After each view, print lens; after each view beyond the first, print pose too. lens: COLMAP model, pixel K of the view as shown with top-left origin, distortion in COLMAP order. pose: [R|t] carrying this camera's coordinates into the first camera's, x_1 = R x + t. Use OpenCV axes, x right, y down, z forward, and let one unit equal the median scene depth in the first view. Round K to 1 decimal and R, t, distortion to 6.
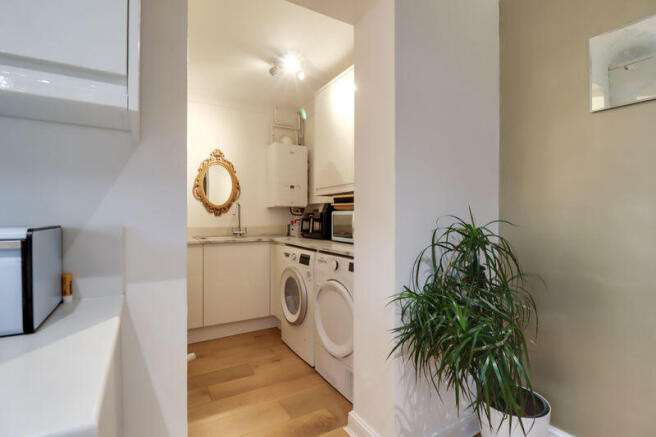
lens RADIAL K [[310.7, 0, 327.3], [0, 310.7, 214.5], [0, 0, 1]] dist [-0.013347, -0.000562]
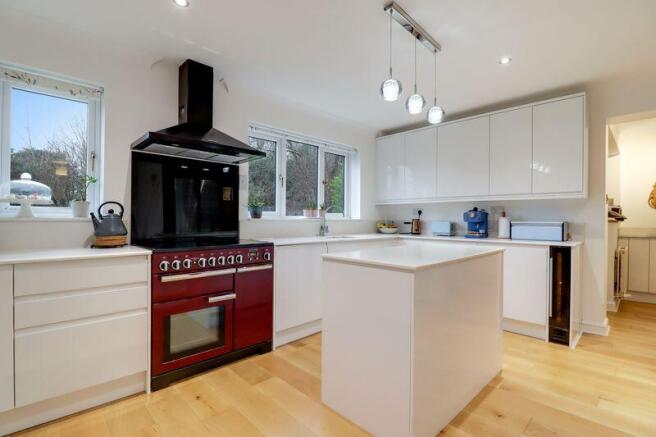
lens RADIAL K [[314.1, 0, 328.0], [0, 314.1, 218.5], [0, 0, 1]] dist [-0.017903, -0.000058]
pose [[0.239442, 0.003025, -0.970906, 2.051359], [-0.000868, 0.999995, 0.002901, -0.012803], [0.970910, 0.000148, 0.239443, -2.657256]]
